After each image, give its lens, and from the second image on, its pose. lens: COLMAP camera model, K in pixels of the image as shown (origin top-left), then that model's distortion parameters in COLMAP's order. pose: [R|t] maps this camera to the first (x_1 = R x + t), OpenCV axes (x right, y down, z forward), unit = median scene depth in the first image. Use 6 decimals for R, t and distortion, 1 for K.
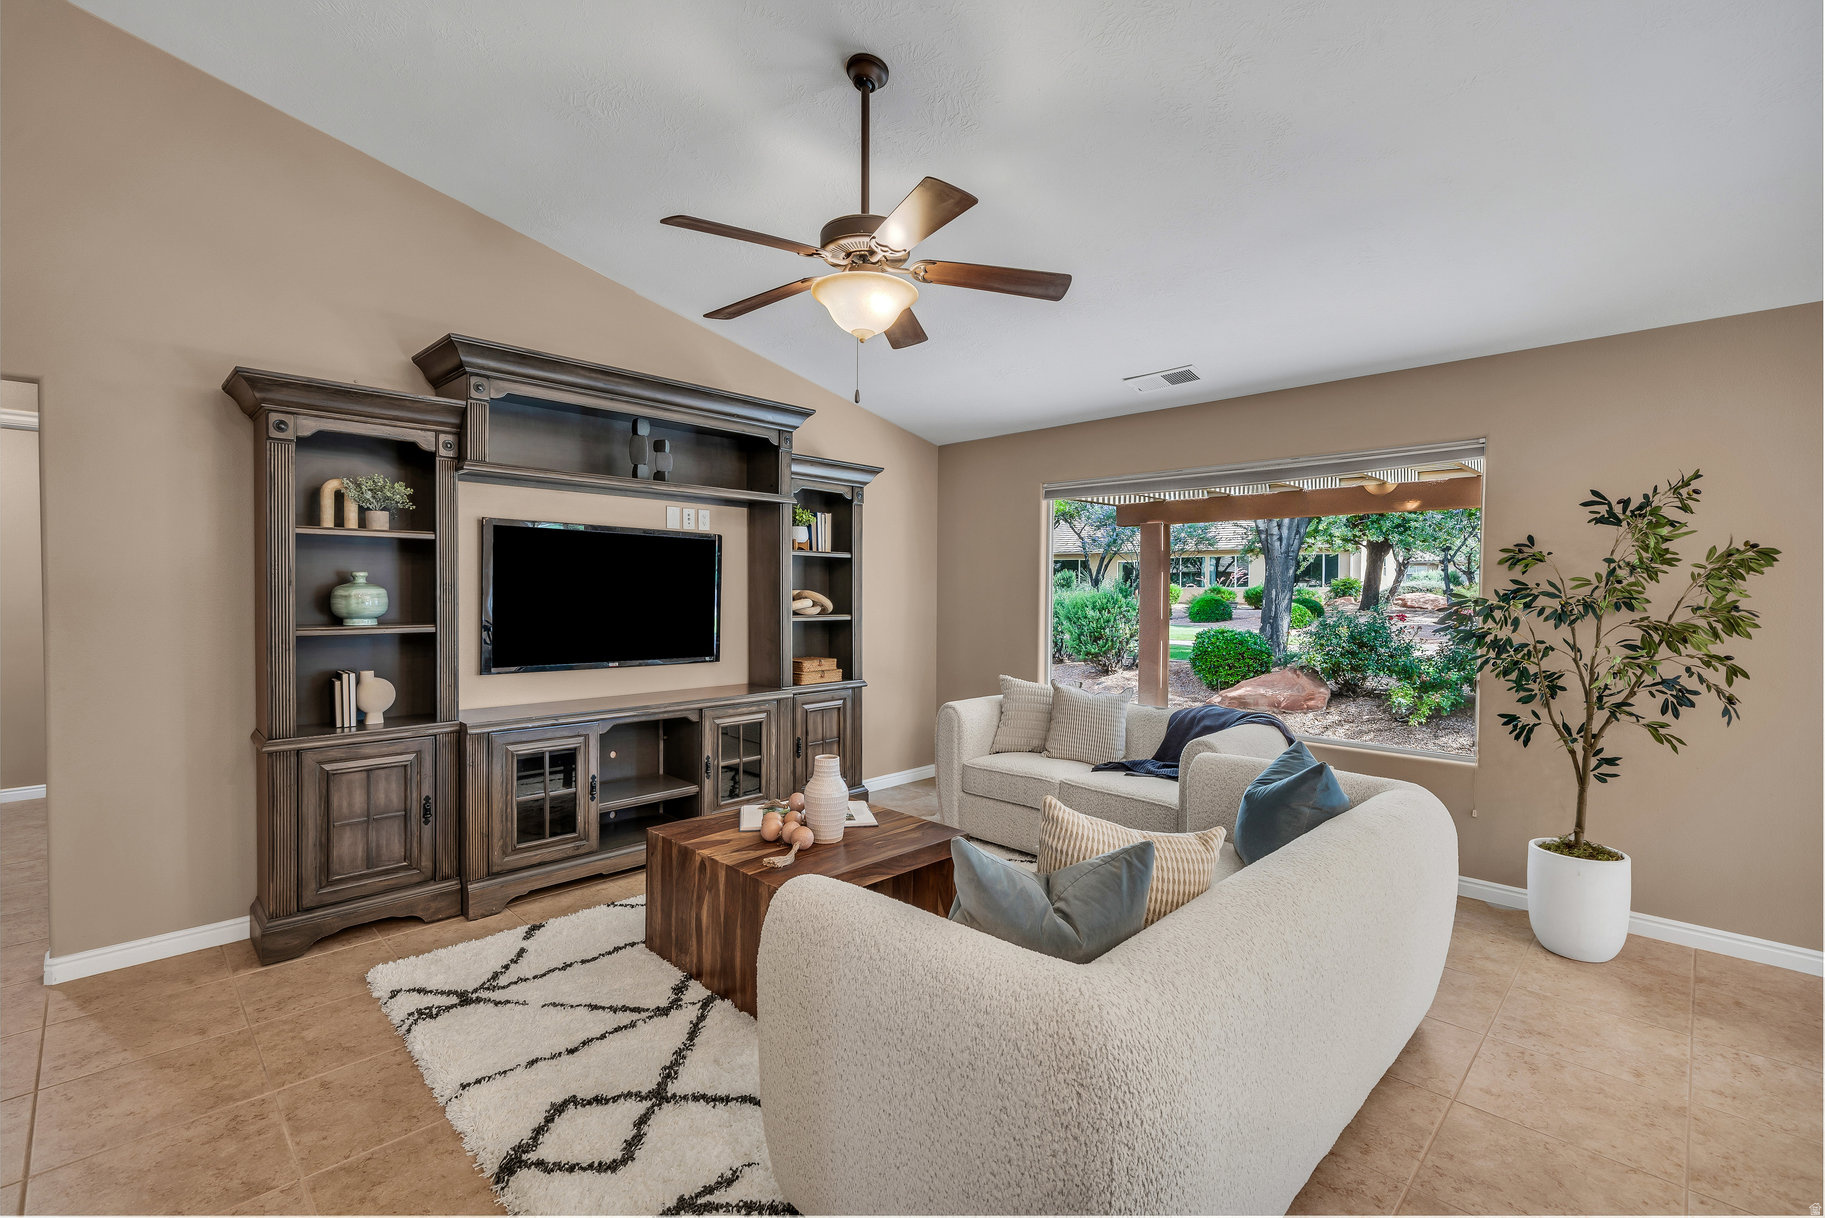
lens RADIAL K [[825.6, 0, 914.2], [0, 825.6, 599.7], [0, 0, 1]] dist [0.003232, 0.000236]
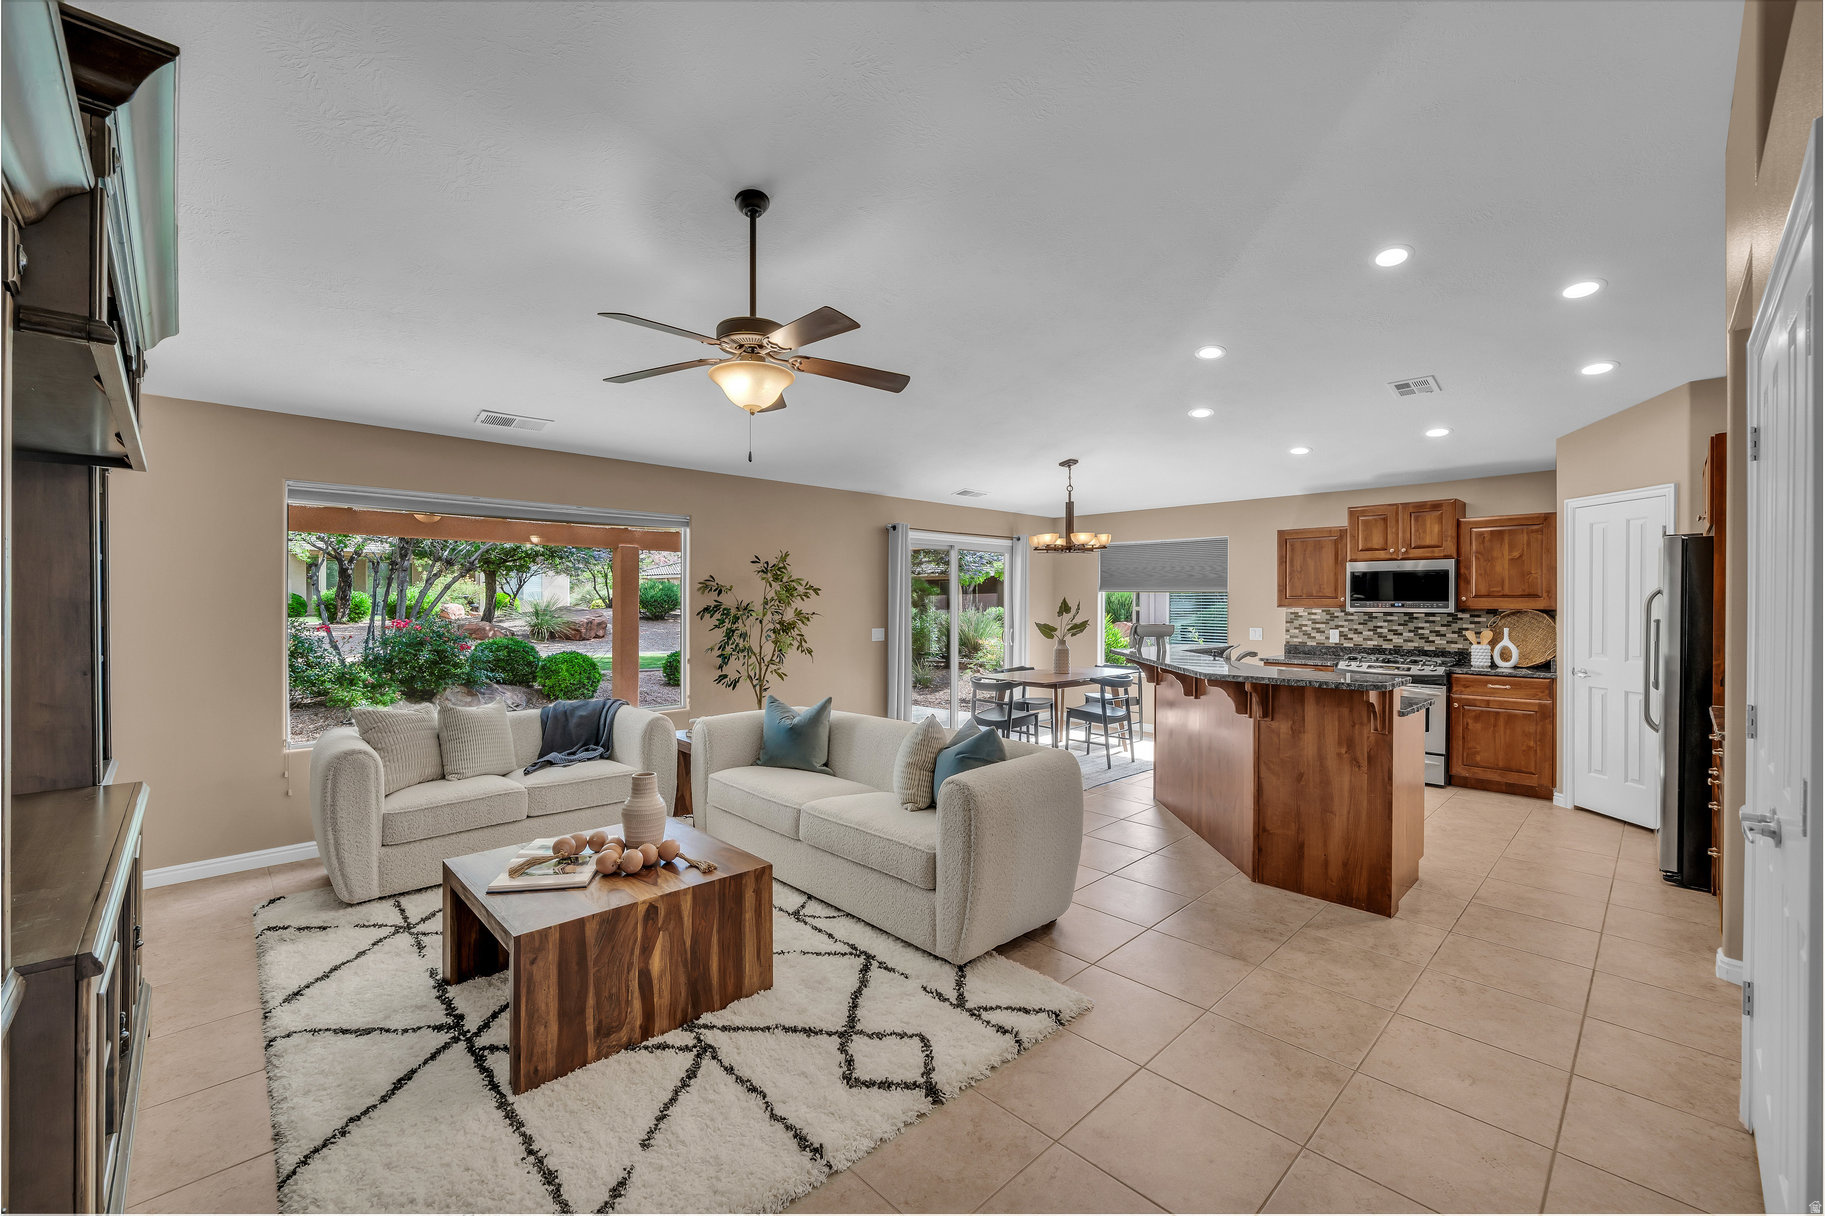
lens RADIAL K [[735.7, 0, 903.2], [0, 735.7, 605.8], [0, 0, 1]] dist [-0.000326, -0.000425]
pose [[0.021716, -0.010854, 0.999705, -1.079305], [0.012112, 0.999871, 0.010593, -0.029457], [-0.999691, 0.011878, 0.021845, 0.692273]]
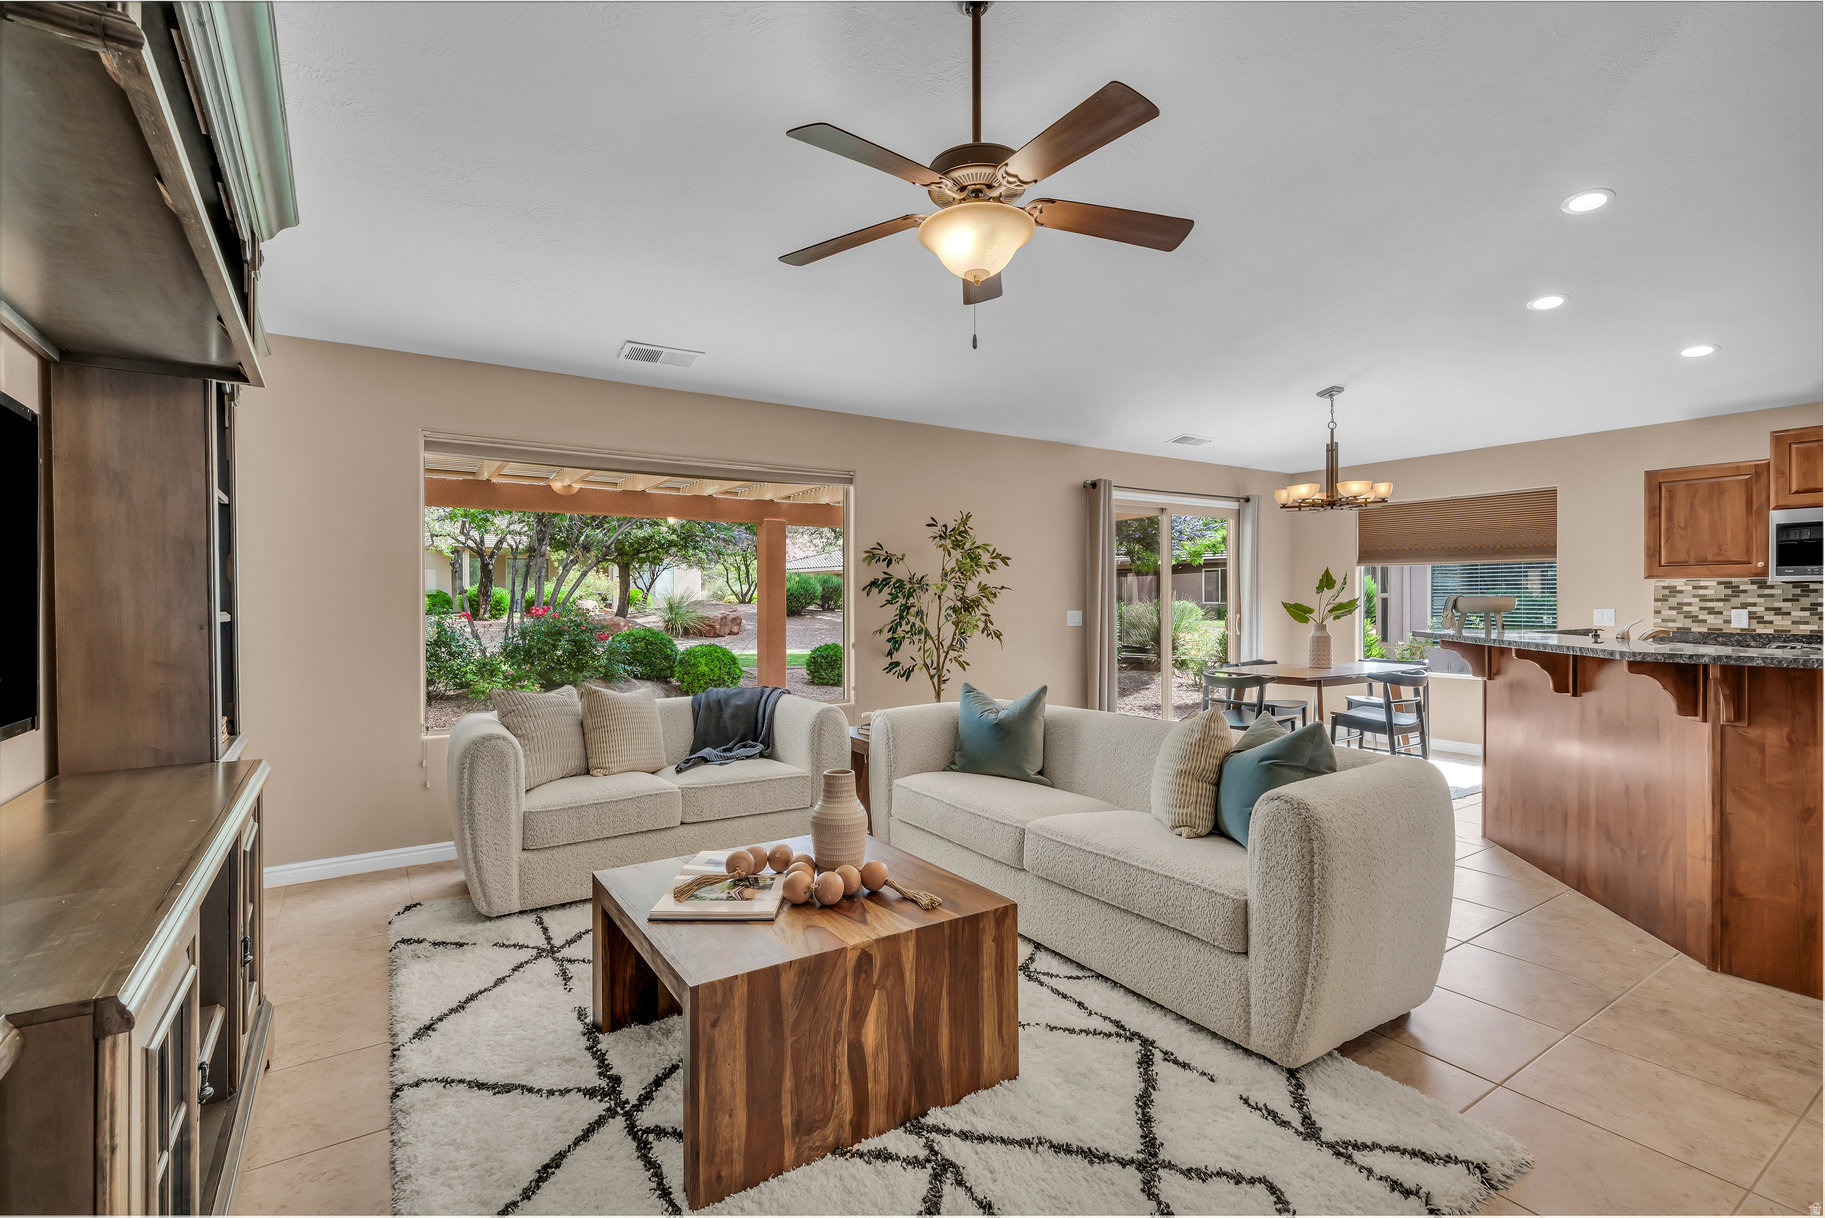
lens RADIAL K [[825.6, 0, 903.4], [0, 825.6, 607.6], [0, 0, 1]] dist [0.003232, 0.000236]
pose [[0.202923, -0.014418, 0.979088, -0.897454], [0.018178, 0.999775, 0.010955, 0.030485], [-0.979026, 0.015574, 0.203140, 0.829284]]
